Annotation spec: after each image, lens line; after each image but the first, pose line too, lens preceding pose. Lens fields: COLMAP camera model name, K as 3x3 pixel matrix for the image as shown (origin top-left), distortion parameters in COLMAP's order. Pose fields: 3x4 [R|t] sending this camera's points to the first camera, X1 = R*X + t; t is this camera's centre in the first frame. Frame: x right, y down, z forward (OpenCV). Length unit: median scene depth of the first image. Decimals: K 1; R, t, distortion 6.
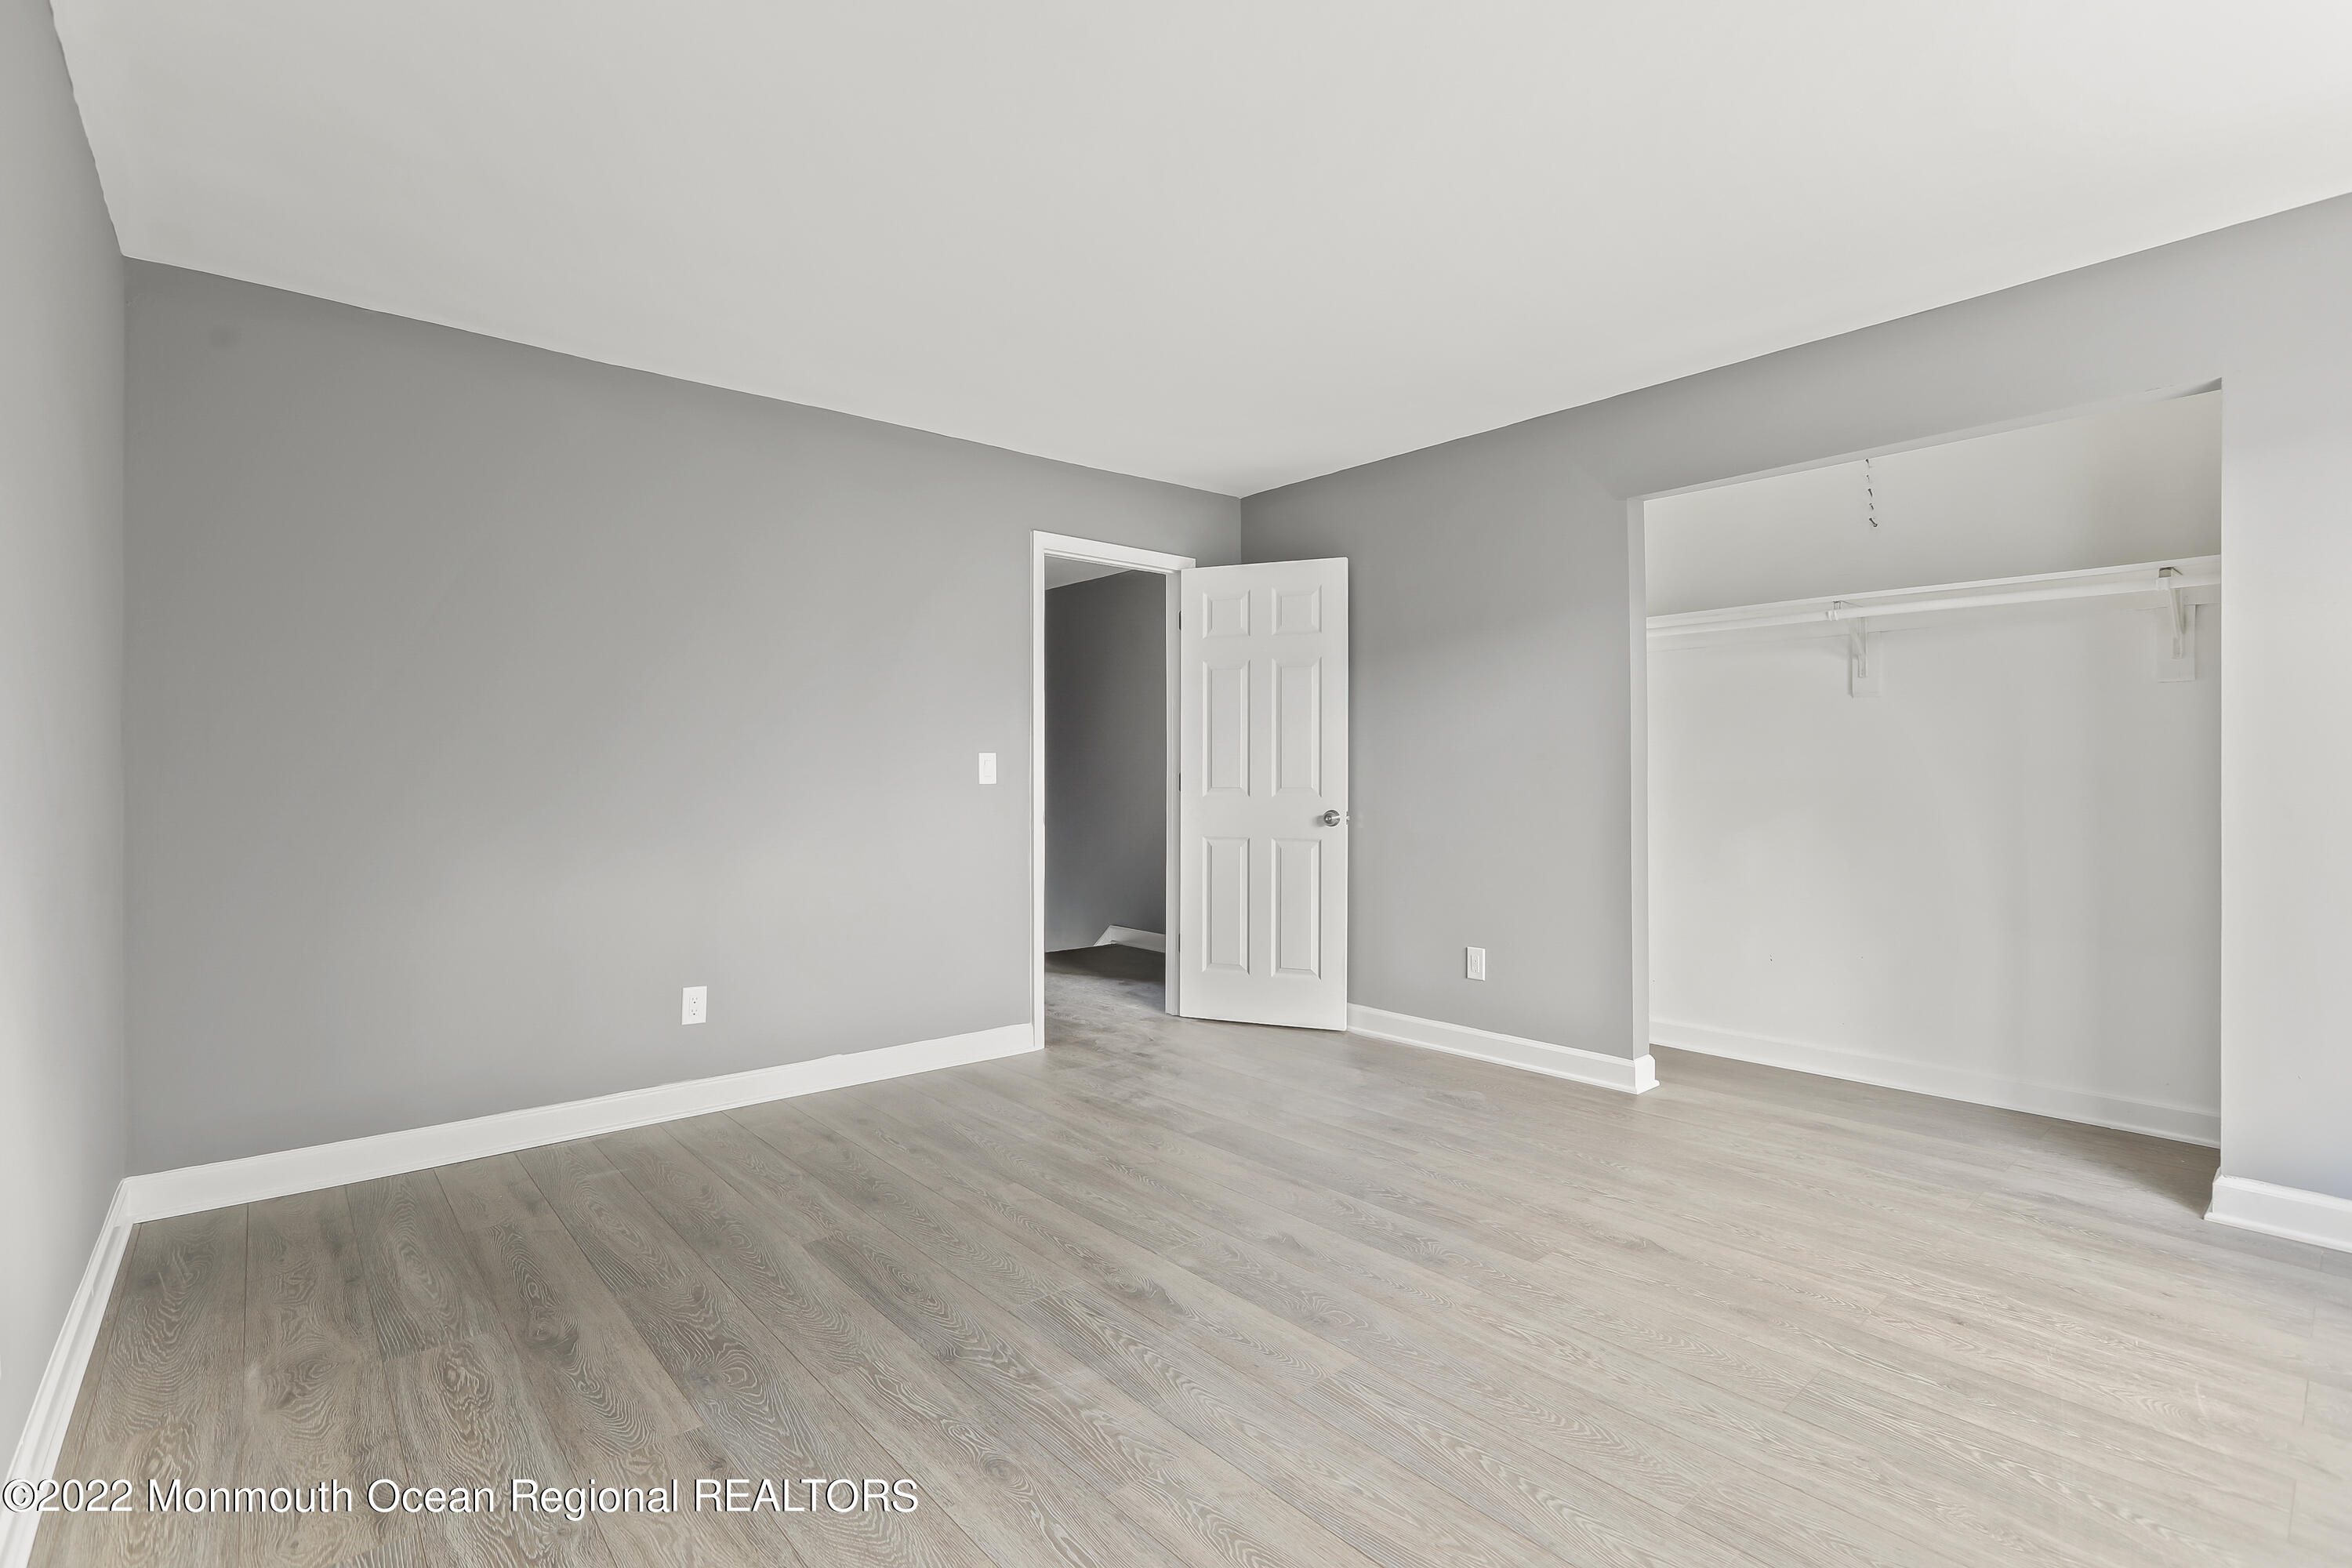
lens RADIAL K [[1077.8, 0, 1177.6], [0, 1077.8, 772.4], [0, 0, 1]] dist [-0.029601, 0.018552]
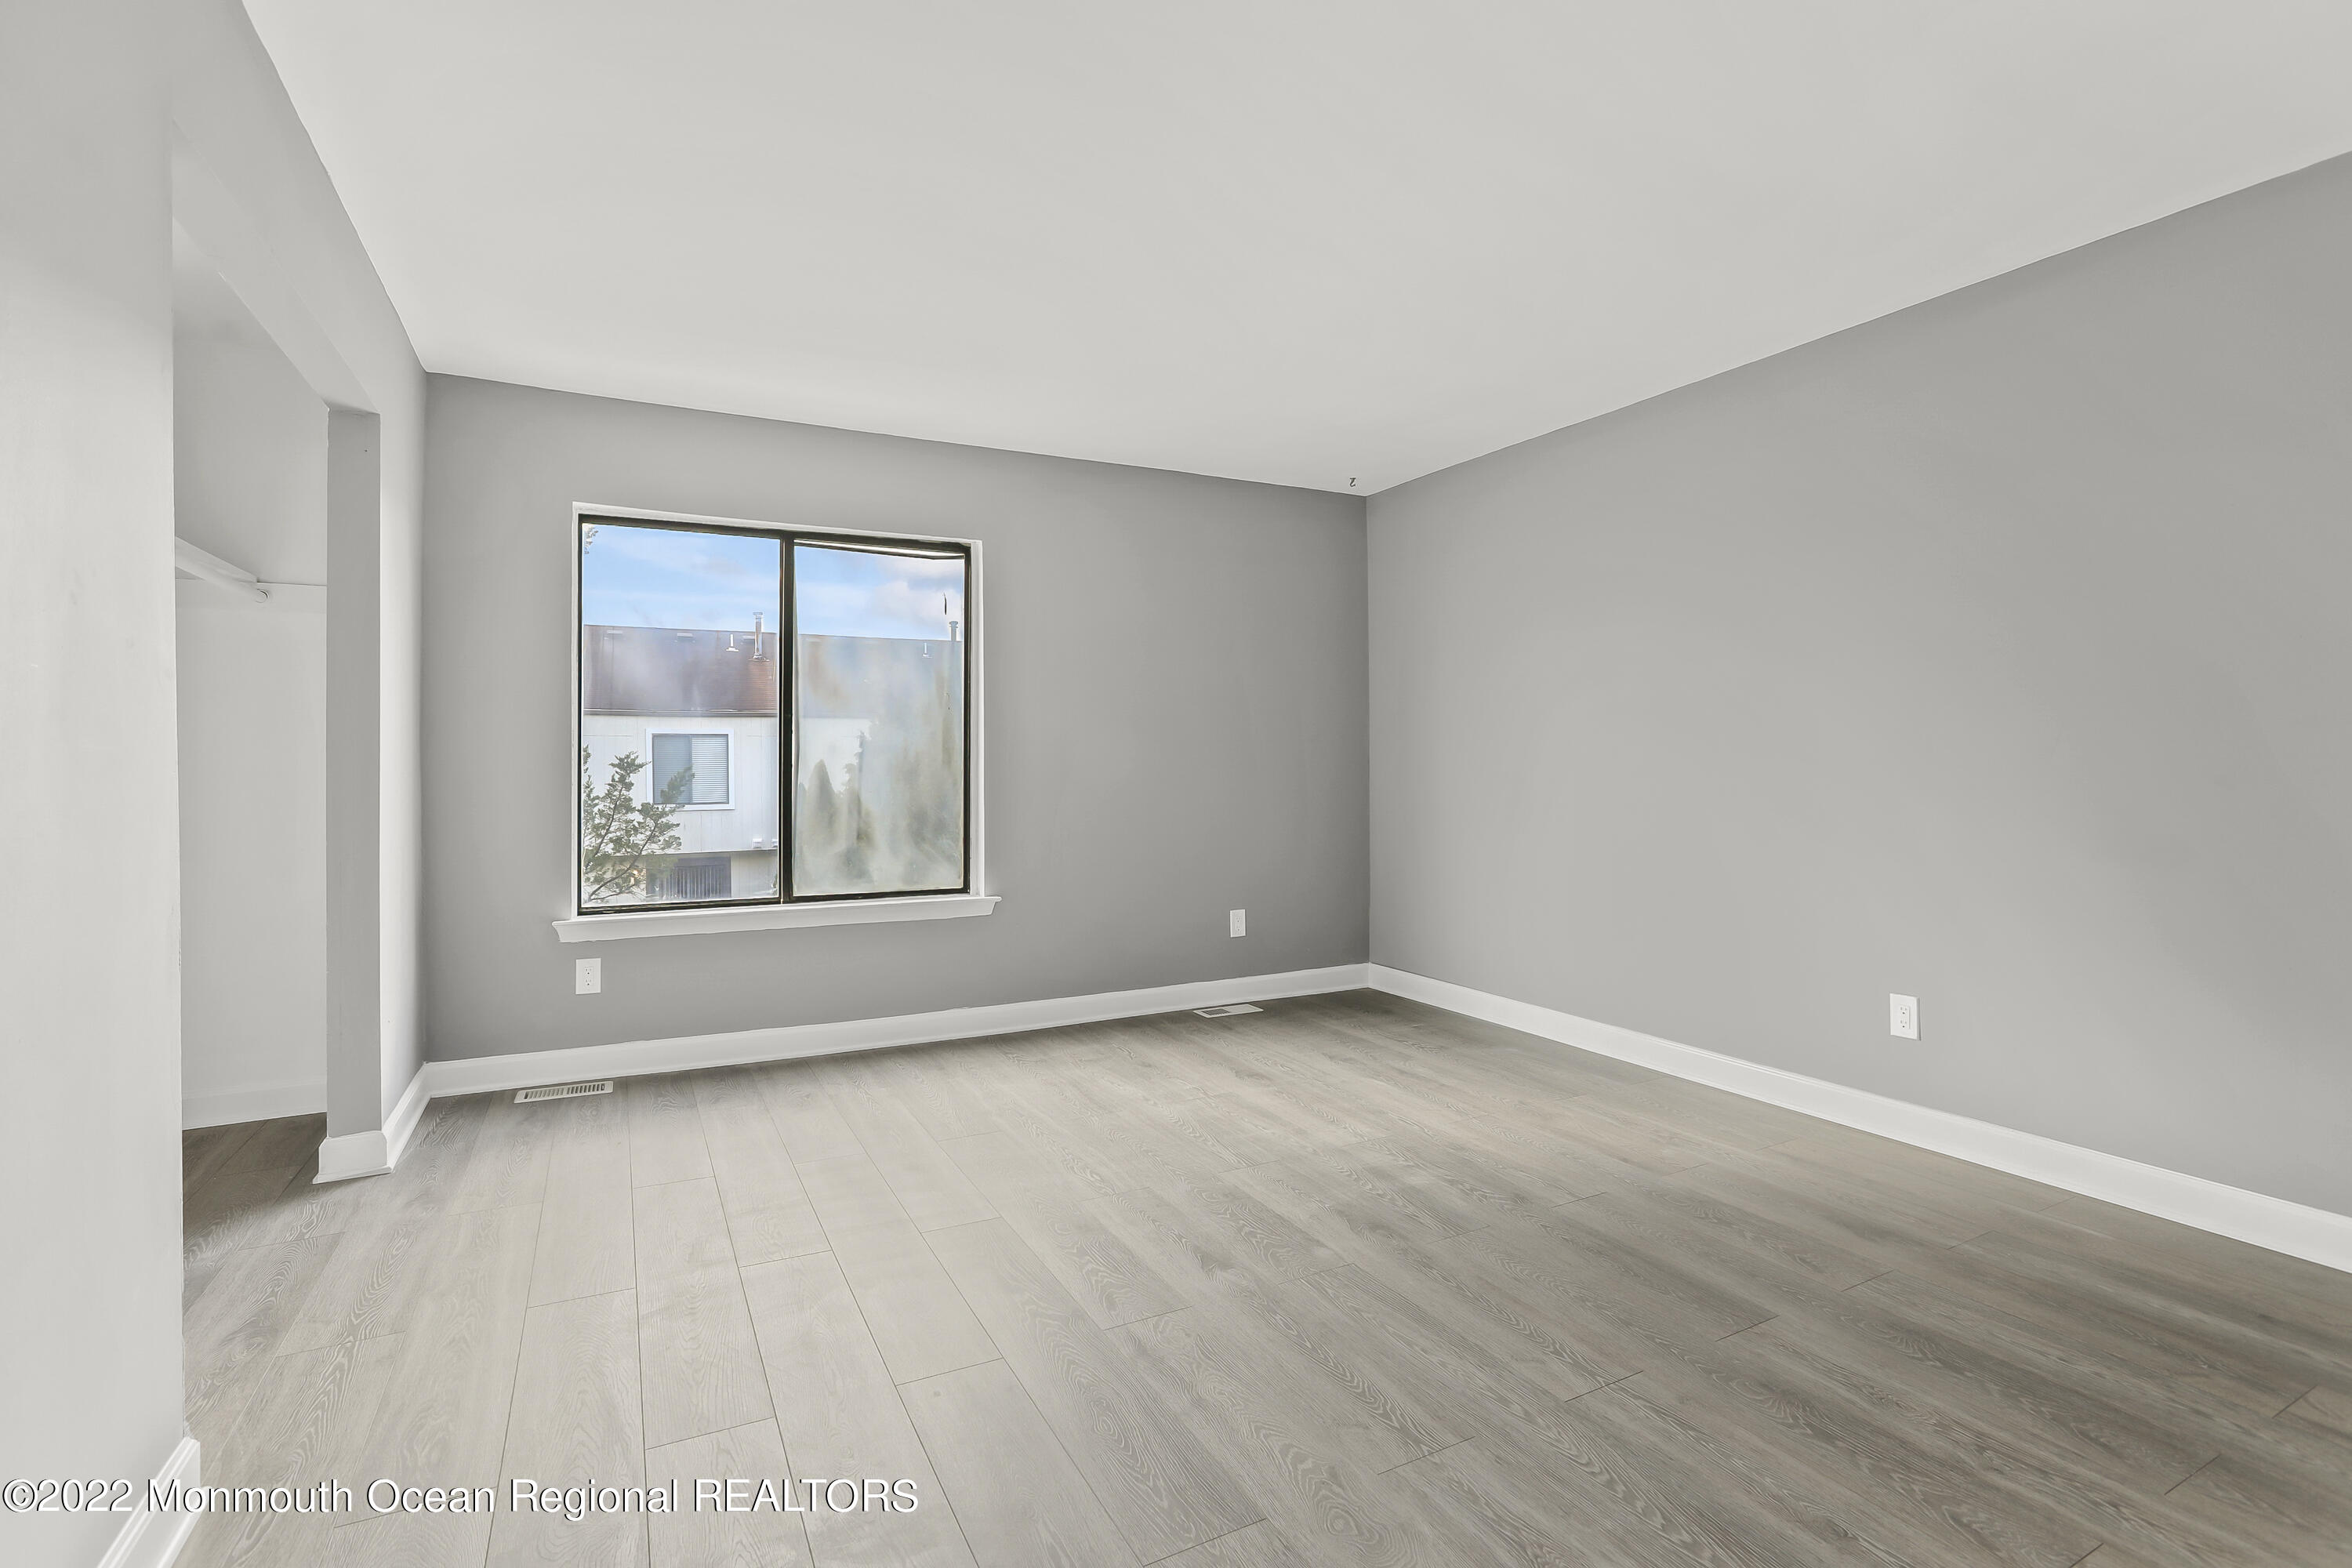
lens RADIAL K [[1077.8, 0, 1172.8], [0, 1077.8, 792.2], [0, 0, 1]] dist [-0.029601, 0.018552]
pose [[-0.972710, 0.002077, 0.232015, -0.088305], [0.007008, 0.999767, 0.020431, 0.010148], [-0.231918, 0.021500, -0.972498, 2.036317]]
